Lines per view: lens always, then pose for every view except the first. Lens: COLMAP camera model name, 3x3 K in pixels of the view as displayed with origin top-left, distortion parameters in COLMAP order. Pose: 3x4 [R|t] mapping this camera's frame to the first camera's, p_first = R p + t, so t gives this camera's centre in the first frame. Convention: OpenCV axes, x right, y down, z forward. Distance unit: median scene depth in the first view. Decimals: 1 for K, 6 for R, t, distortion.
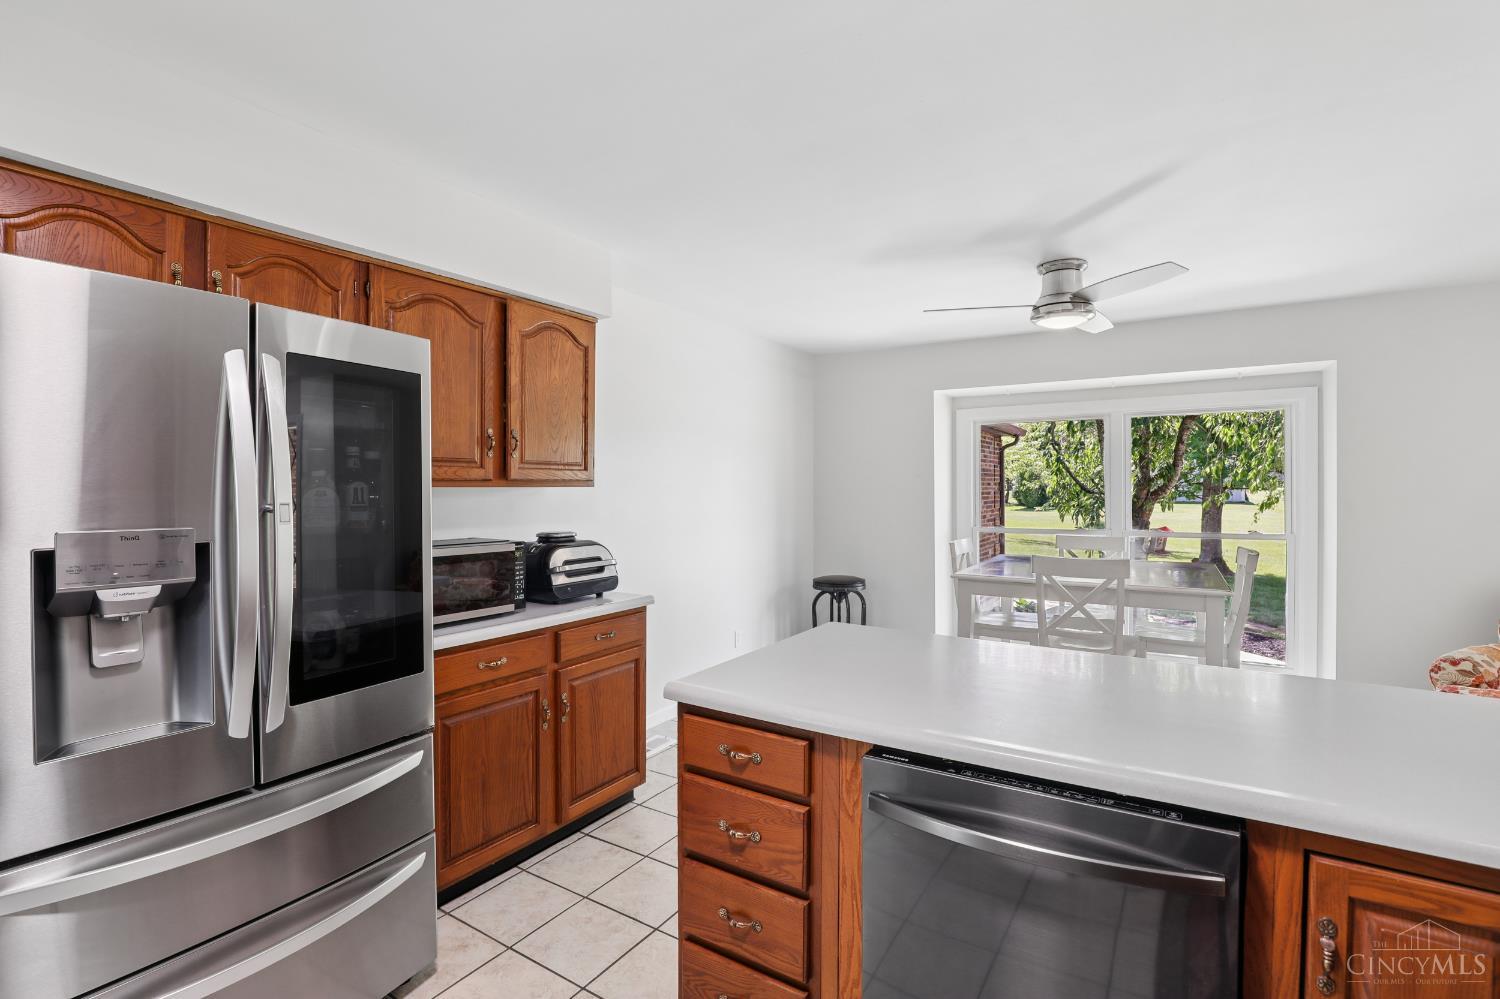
lens RADIAL K [[693.8, 0, 748.7], [0, 693.8, 487.6], [0, 0, 1]] dist [-0.028298, 0.000421]
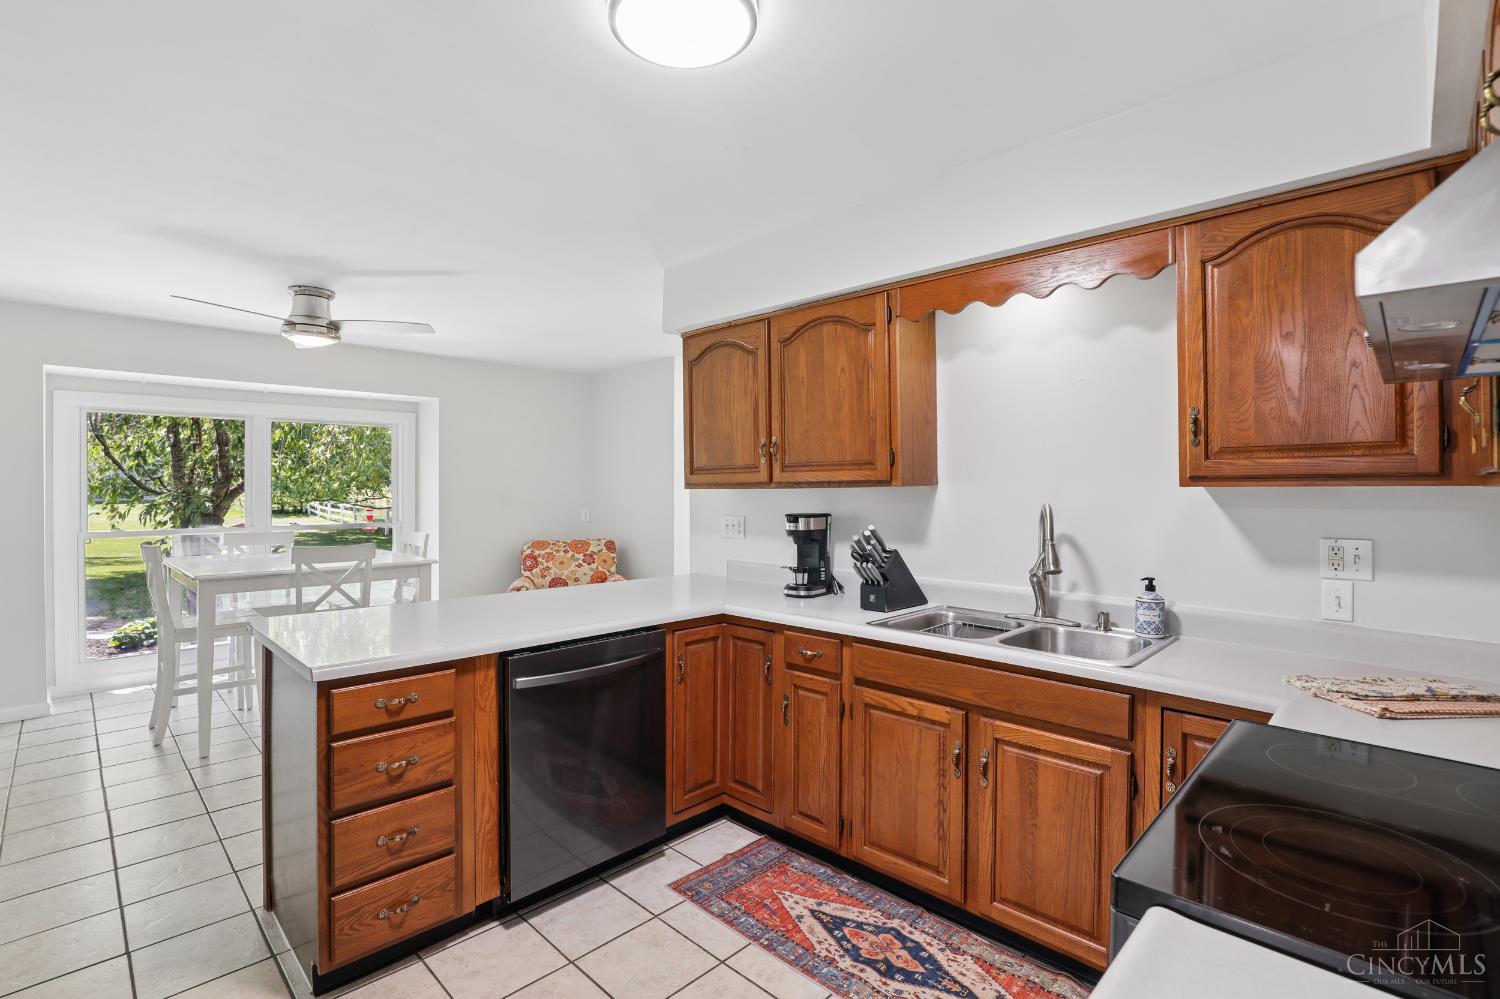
lens RADIAL K [[693.8, 0, 748.7], [0, 693.8, 487.6], [0, 0, 1]] dist [-0.028298, 0.000421]
pose [[0.204412, -0.000677, 0.978885, -0.565761], [0.000071, 1.000000, 0.000677, 0.001402], [-0.978885, -0.000069, 0.204412, 0.068347]]
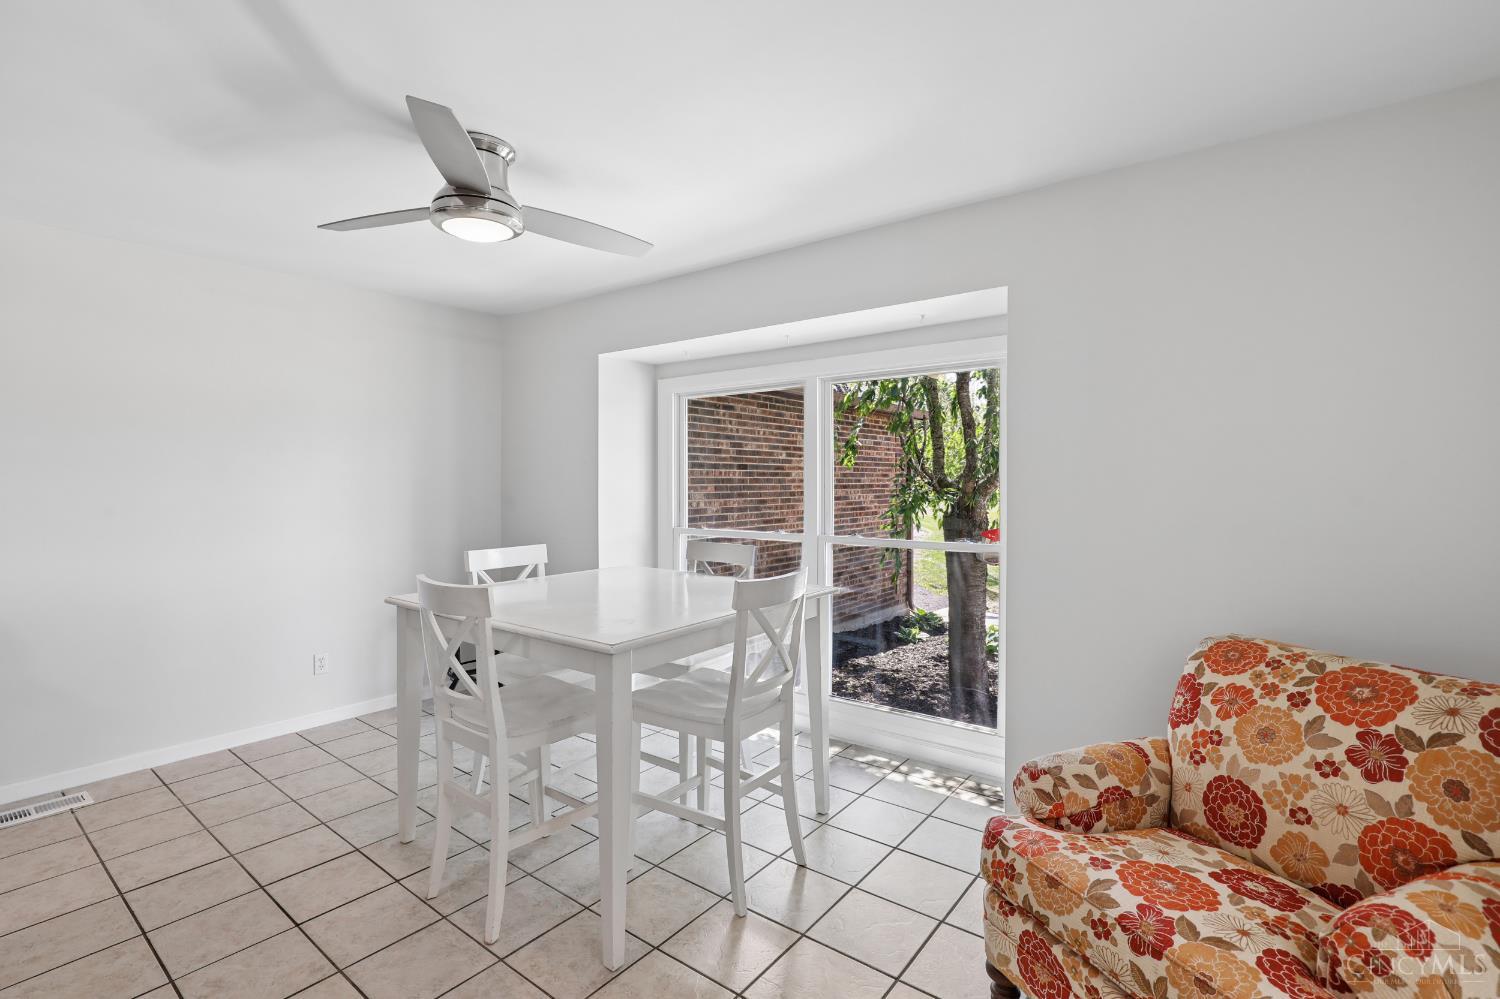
lens RADIAL K [[693.8, 0, 748.7], [0, 693.8, 487.6], [0, 0, 1]] dist [-0.028298, 0.000421]
pose [[0.996405, -0.000500, -0.084714, 0.866838], [0.001822, 0.999878, 0.015538, -0.001444], [0.084696, -0.015636, 0.996284, 0.387691]]
